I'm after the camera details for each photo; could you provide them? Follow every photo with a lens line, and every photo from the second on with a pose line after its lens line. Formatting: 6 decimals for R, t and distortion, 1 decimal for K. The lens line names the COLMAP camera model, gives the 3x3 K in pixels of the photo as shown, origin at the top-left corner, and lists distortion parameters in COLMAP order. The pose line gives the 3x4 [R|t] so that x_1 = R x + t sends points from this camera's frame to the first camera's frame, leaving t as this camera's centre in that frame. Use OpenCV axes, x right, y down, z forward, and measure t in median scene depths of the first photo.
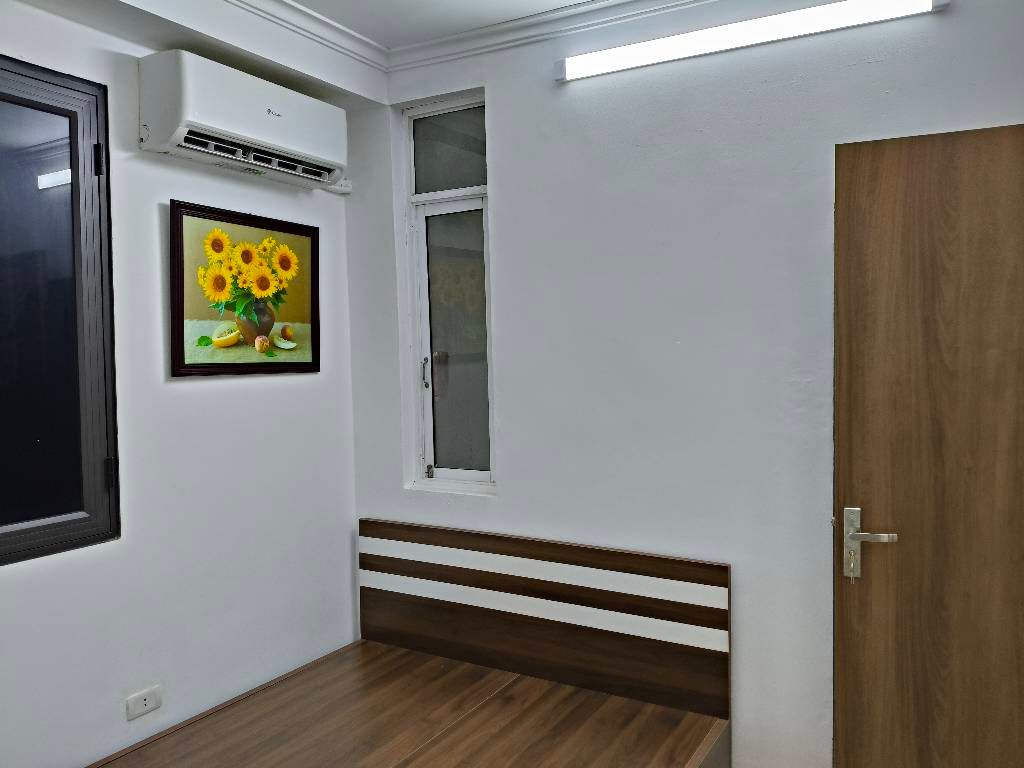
lens RADIAL K [[781.5, 0, 517.5], [0, 781.5, 378.8], [0, 0, 1]] dist [-0.010017, -0.026201]
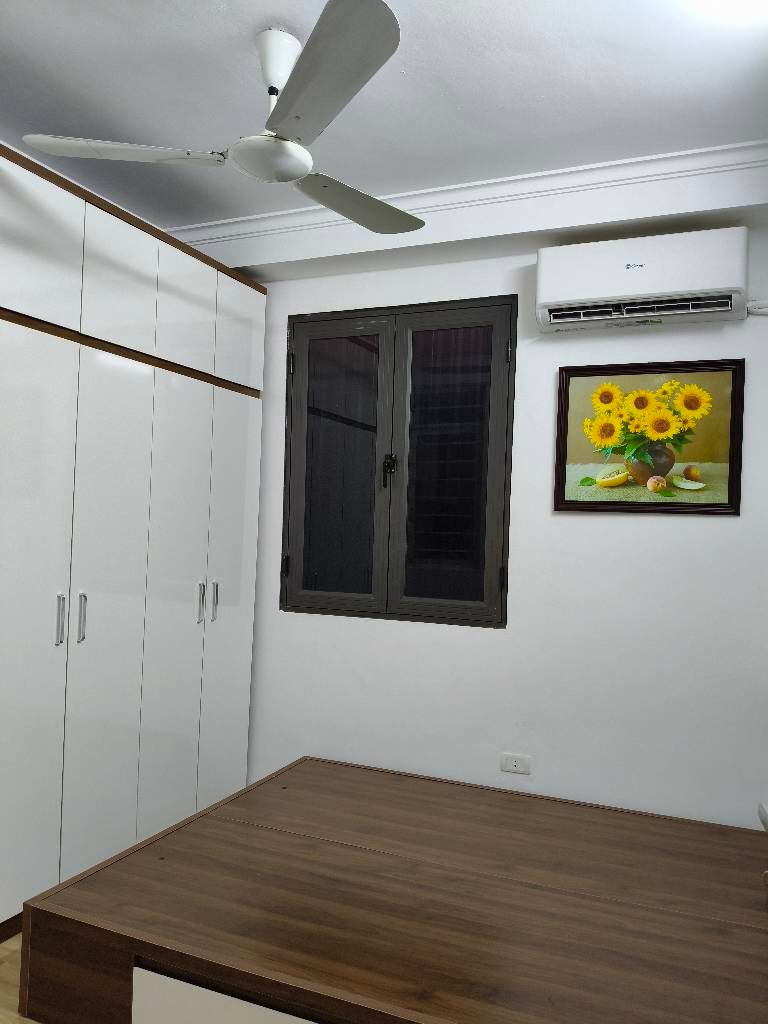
lens RADIAL K [[781.5, 0, 388.2], [0, 781.5, 515.7], [0, 0, 1]] dist [-0.010017, -0.026201]
pose [[0.122697, 0.004775, -0.992433, 0.674582], [-0.061150, 0.998125, -0.002757, 0.022439], [0.990559, 0.061026, 0.122759, 0.532960]]
